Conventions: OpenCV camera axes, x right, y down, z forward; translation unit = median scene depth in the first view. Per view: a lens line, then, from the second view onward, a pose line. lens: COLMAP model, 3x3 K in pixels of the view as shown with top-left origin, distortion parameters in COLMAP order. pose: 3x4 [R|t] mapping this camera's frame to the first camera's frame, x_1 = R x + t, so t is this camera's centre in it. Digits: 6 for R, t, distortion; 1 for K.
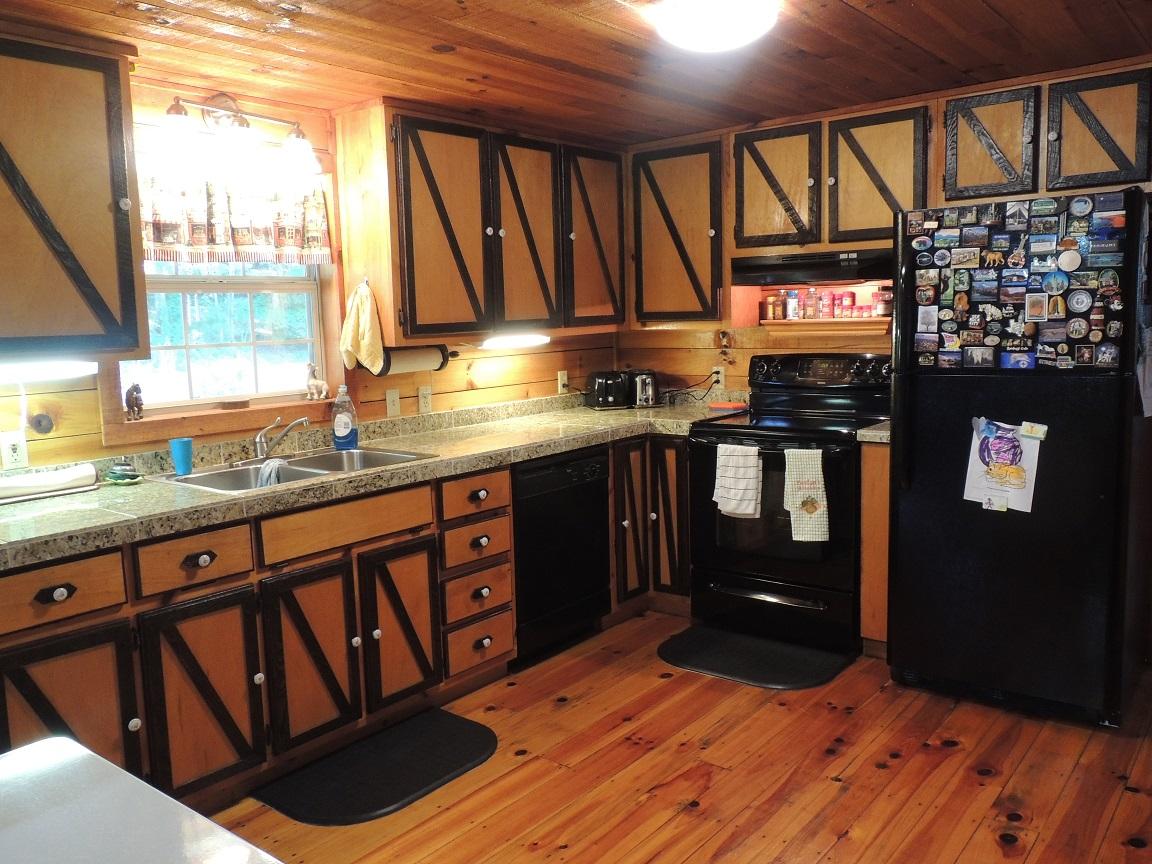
lens RADIAL K [[919.1, 0, 578.8], [0, 919.1, 427.2], [0, 0, 1]] dist [-0.003391, -0.005430]
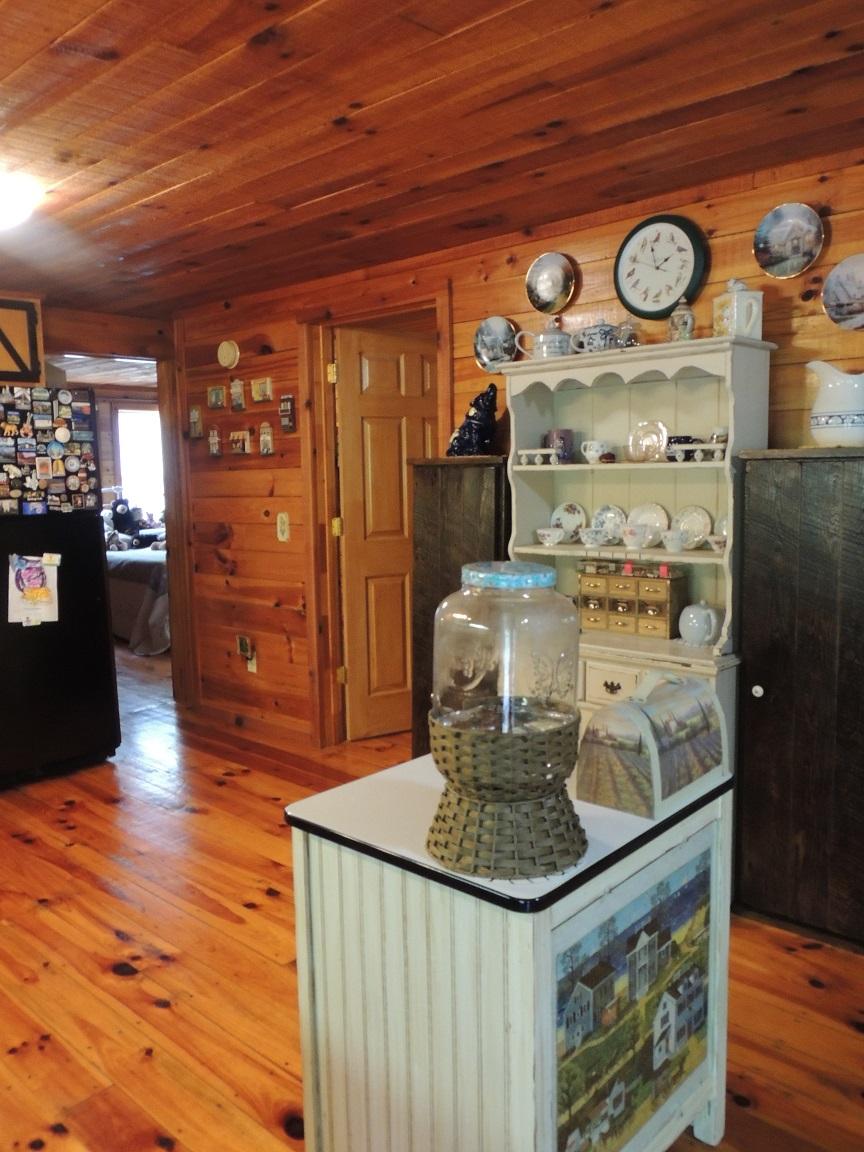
lens RADIAL K [[919.1, 0, 434.7], [0, 919.1, 576.5], [0, 0, 1]] dist [-0.003391, -0.005430]
pose [[0.067920, -0.089297, 0.993687, -0.815893], [0.145420, 0.986236, 0.078688, 0.003979], [-0.987036, 0.139158, 0.079970, 0.347577]]
